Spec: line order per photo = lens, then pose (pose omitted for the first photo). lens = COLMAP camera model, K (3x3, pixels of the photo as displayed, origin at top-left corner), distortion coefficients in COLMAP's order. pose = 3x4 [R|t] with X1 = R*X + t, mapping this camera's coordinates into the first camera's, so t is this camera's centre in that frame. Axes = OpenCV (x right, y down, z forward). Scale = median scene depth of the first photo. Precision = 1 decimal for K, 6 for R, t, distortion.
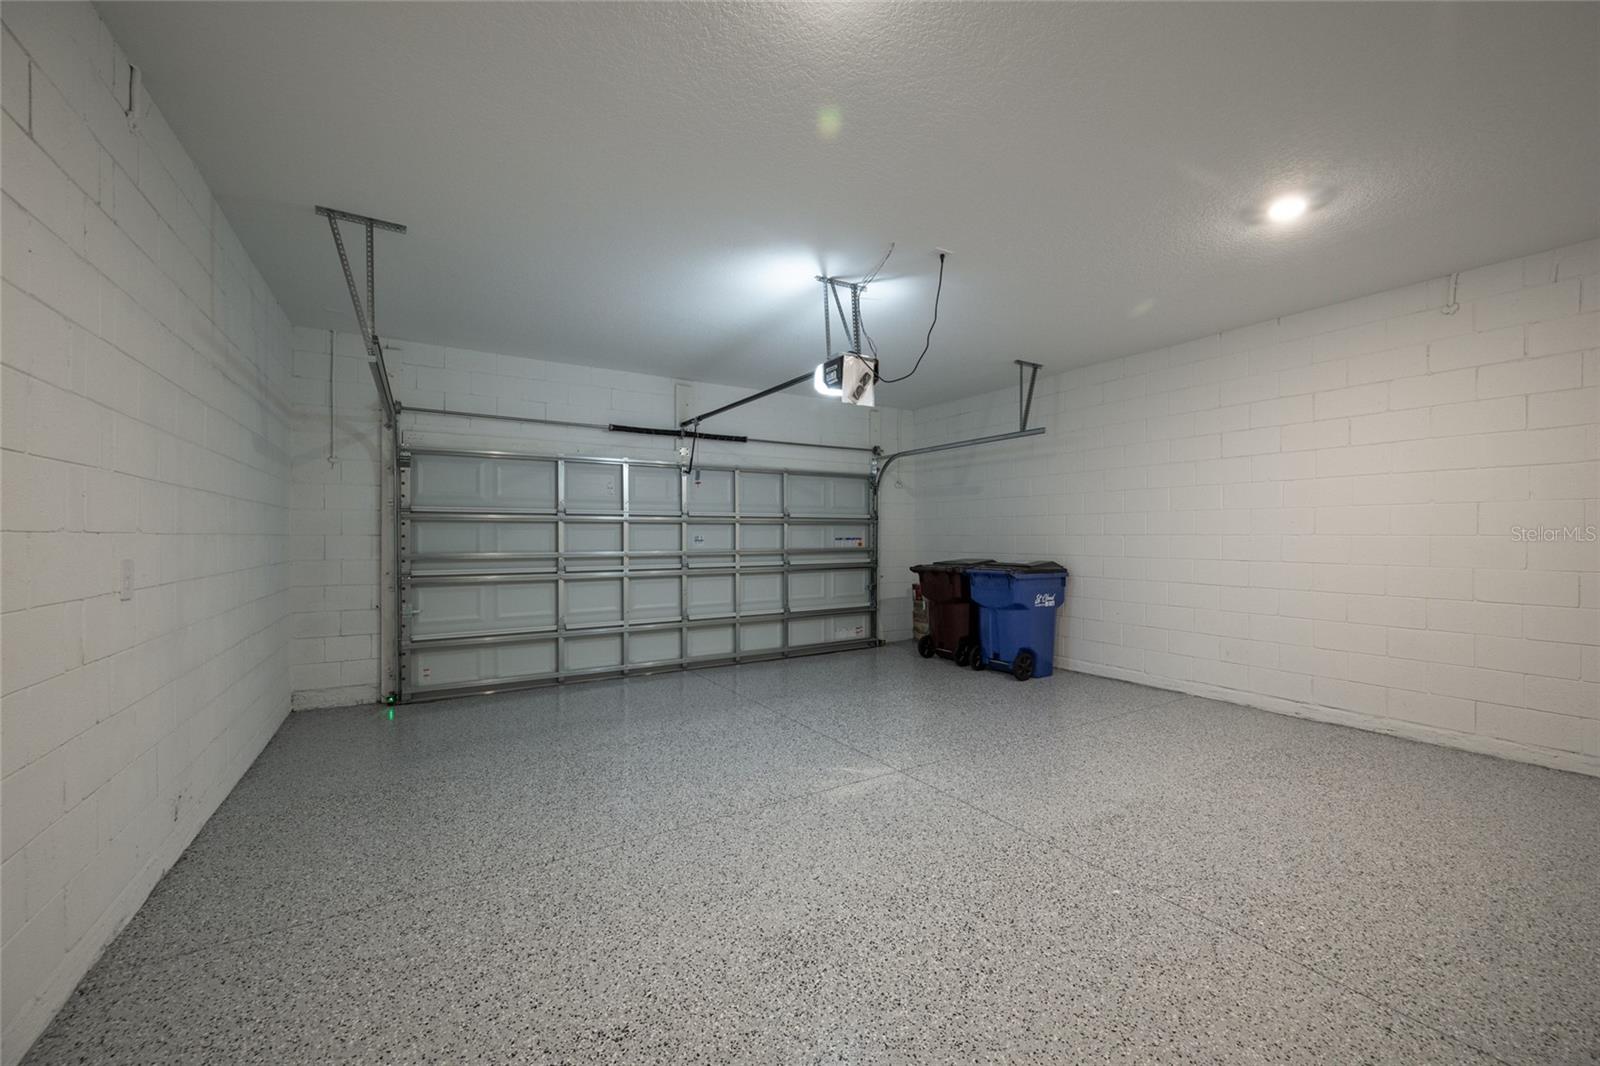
lens RADIAL K [[623.1, 0, 807.9], [0, 623.1, 535.5], [0, 0, 1]] dist [0.001417, 0.000114]
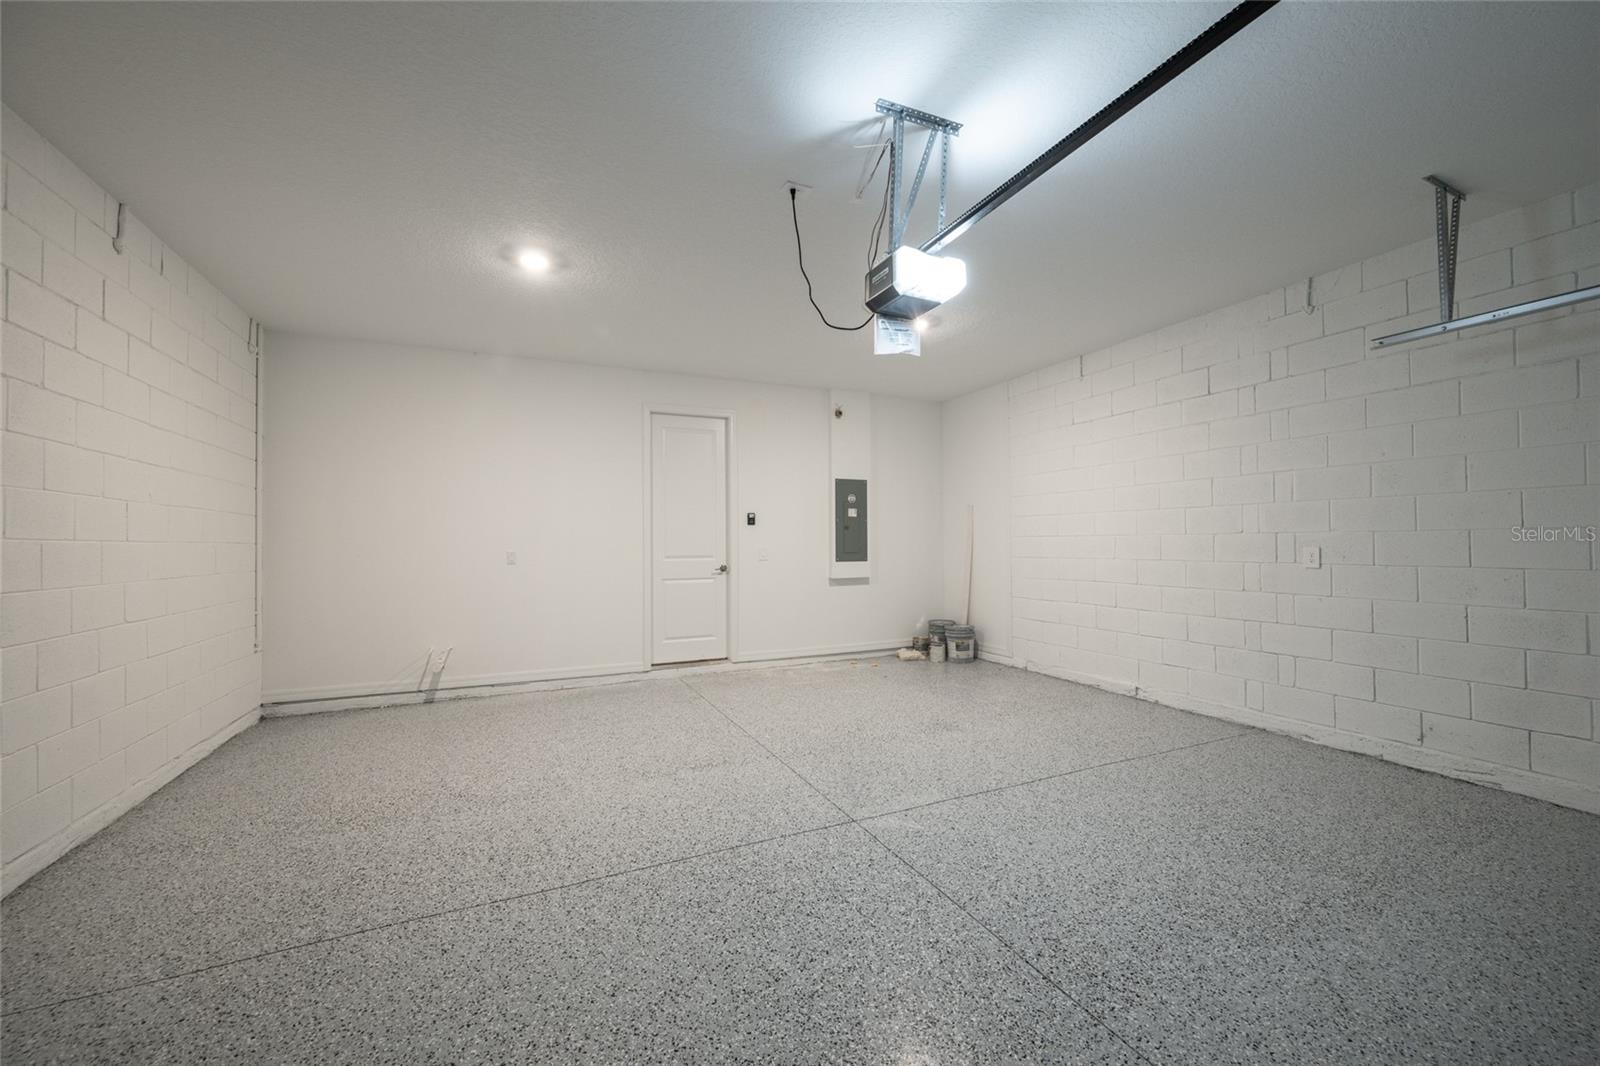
lens RADIAL K [[623.1, 0, 807.9], [0, 623.1, 535.5], [0, 0, 1]] dist [0.001417, 0.000114]
pose [[-0.993529, 0.010584, 0.113081, 0.120992], [0.008976, 0.999851, -0.014722, 0.013651], [-0.113220, -0.013612, -0.993477, 1.989386]]
